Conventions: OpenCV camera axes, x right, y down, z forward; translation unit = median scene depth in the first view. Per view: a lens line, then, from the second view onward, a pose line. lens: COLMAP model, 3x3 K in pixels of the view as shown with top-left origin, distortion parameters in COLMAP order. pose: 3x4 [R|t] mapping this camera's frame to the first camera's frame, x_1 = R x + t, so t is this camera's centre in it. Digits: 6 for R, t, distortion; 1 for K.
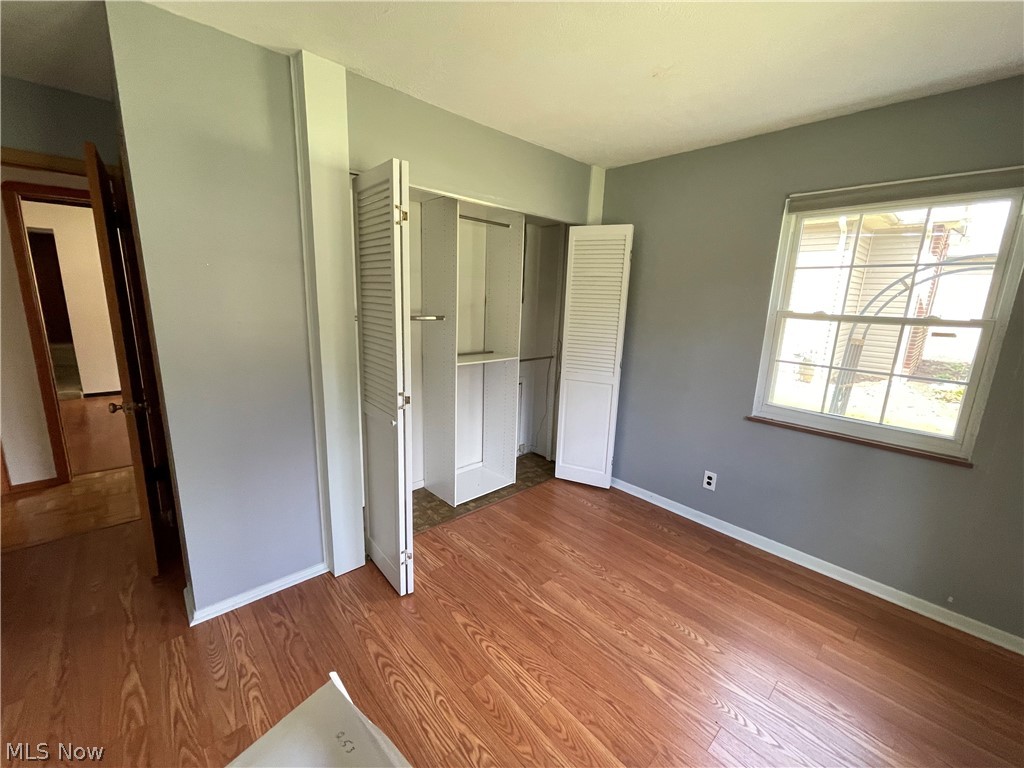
lens RADIAL K [[413.3, 0, 509.3], [0, 413.3, 377.5], [0, 0, 1]] dist [-0.013615, 0.000586]
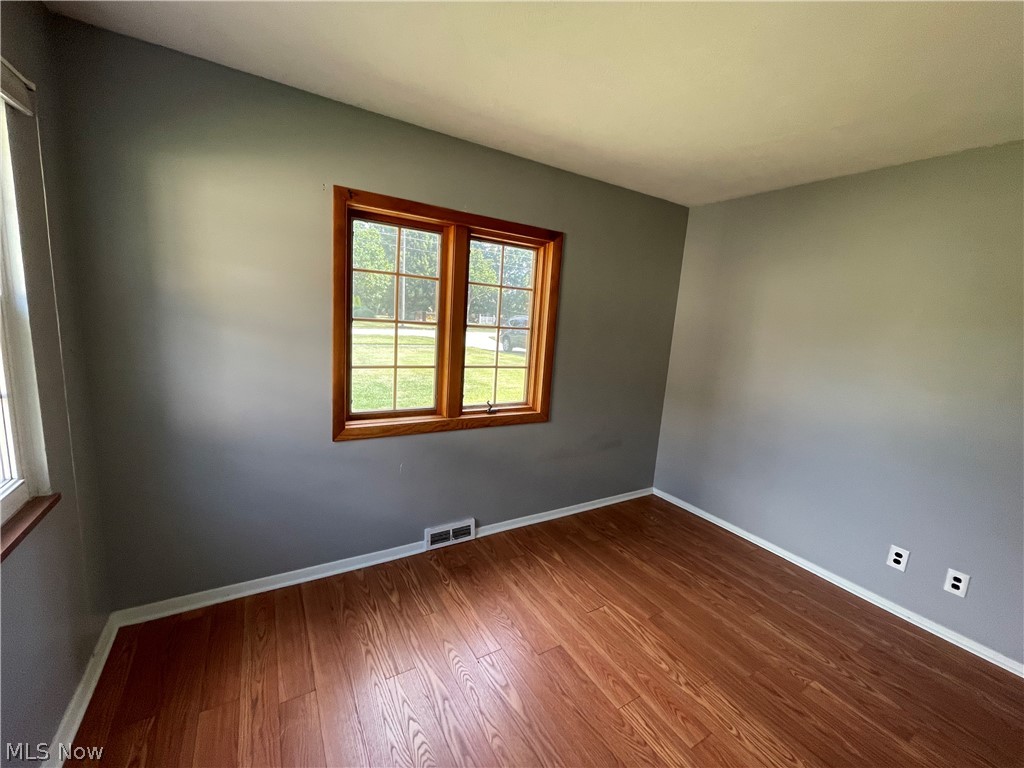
lens RADIAL K [[413.3, 0, 511.9], [0, 413.3, 380.0], [0, 0, 1]] dist [-0.013615, 0.000586]
pose [[-0.976001, -0.128359, 0.175916, 0.215694], [-0.057668, 0.931321, 0.359604, -0.254574], [-0.209993, 0.340829, -0.916372, 1.266919]]
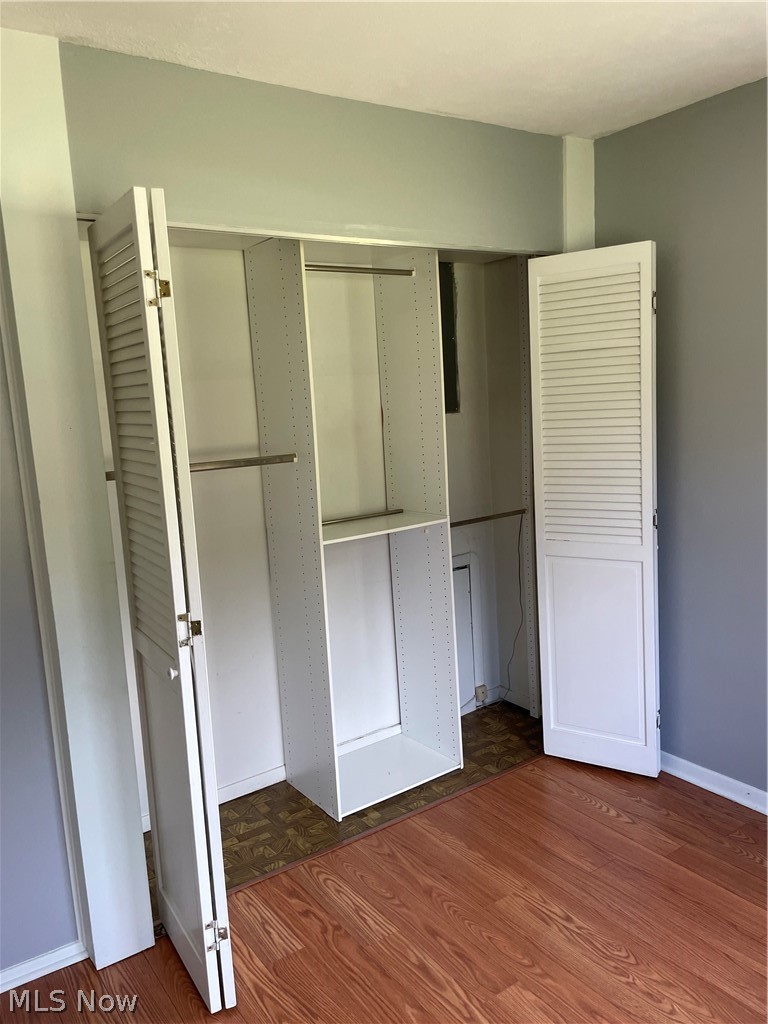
lens RADIAL K [[781.9, 0, 378.0], [0, 781.9, 494.7], [0, 0, 1]] dist [0.049698, -0.071072]
pose [[0.986208, -0.072328, -0.148872, 0.098534], [0.062889, 0.995758, -0.067167, -0.022497], [0.153099, 0.056878, 0.986573, 0.024169]]
